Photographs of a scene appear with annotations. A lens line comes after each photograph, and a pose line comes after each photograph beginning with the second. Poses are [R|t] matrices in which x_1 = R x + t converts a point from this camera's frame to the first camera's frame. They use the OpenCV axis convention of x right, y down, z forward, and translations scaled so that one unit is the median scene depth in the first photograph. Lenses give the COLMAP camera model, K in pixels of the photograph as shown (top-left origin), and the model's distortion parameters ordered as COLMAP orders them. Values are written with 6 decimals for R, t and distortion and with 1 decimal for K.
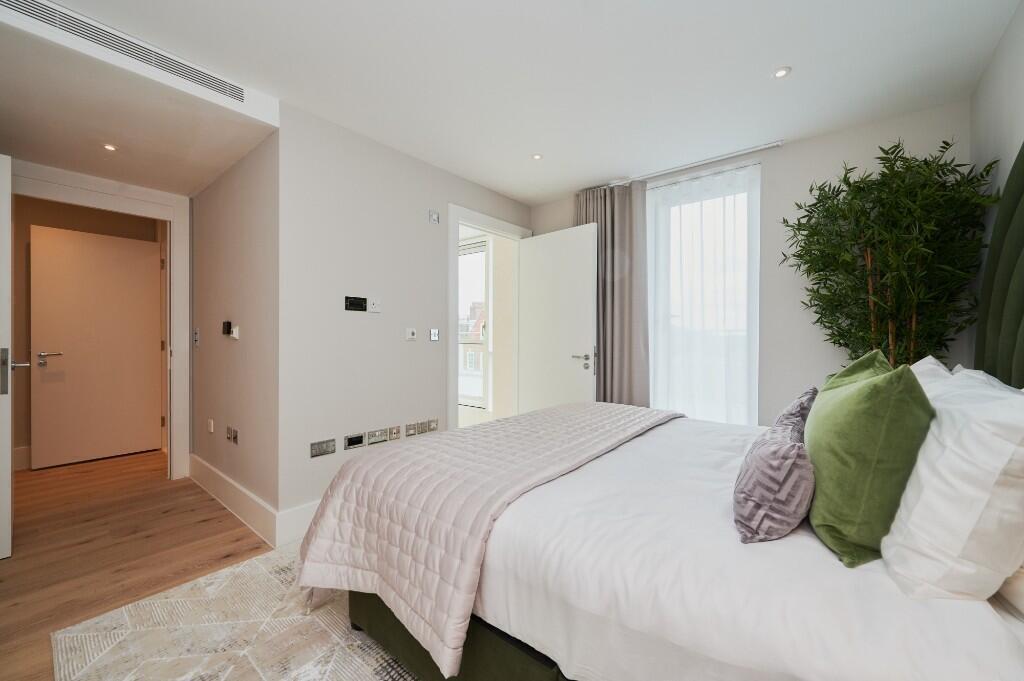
lens RADIAL K [[397.8, 0, 510.0], [0, 397.8, 340.5], [0, 0, 1]] dist [-0.000121, 0.000023]
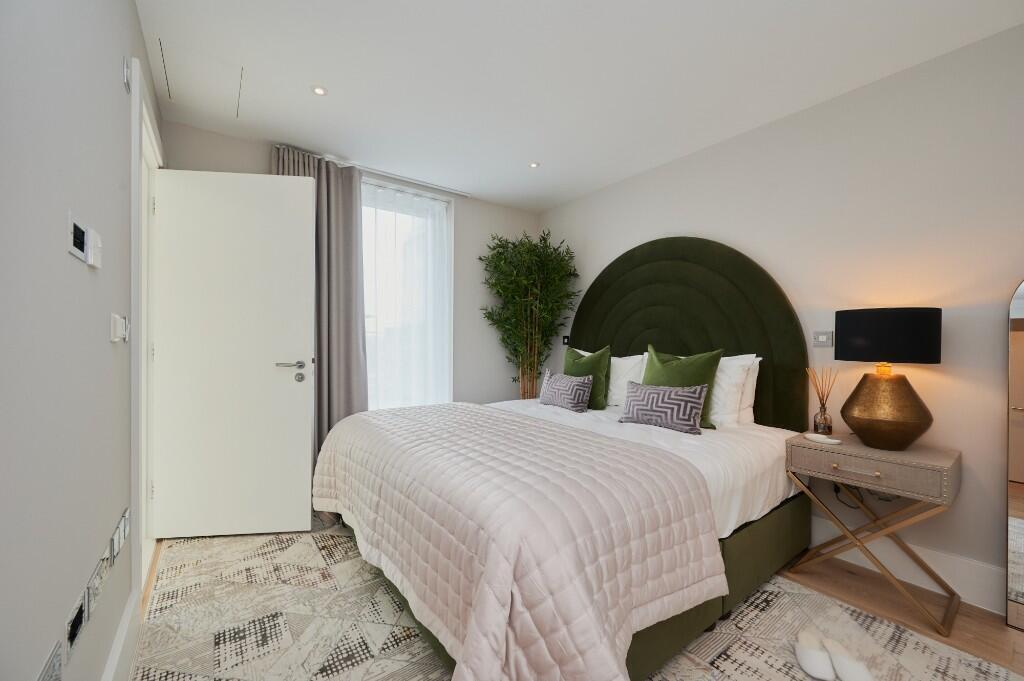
lens RADIAL K [[397.8, 0, 510.0], [0, 397.8, 340.5], [0, 0, 1]] dist [-0.000121, 0.000023]
pose [[0.238586, -0.008811, 0.971081, -0.489094], [0.004051, 0.999959, 0.008078, -0.010502], [-0.971113, 0.002006, 0.238612, 0.436694]]
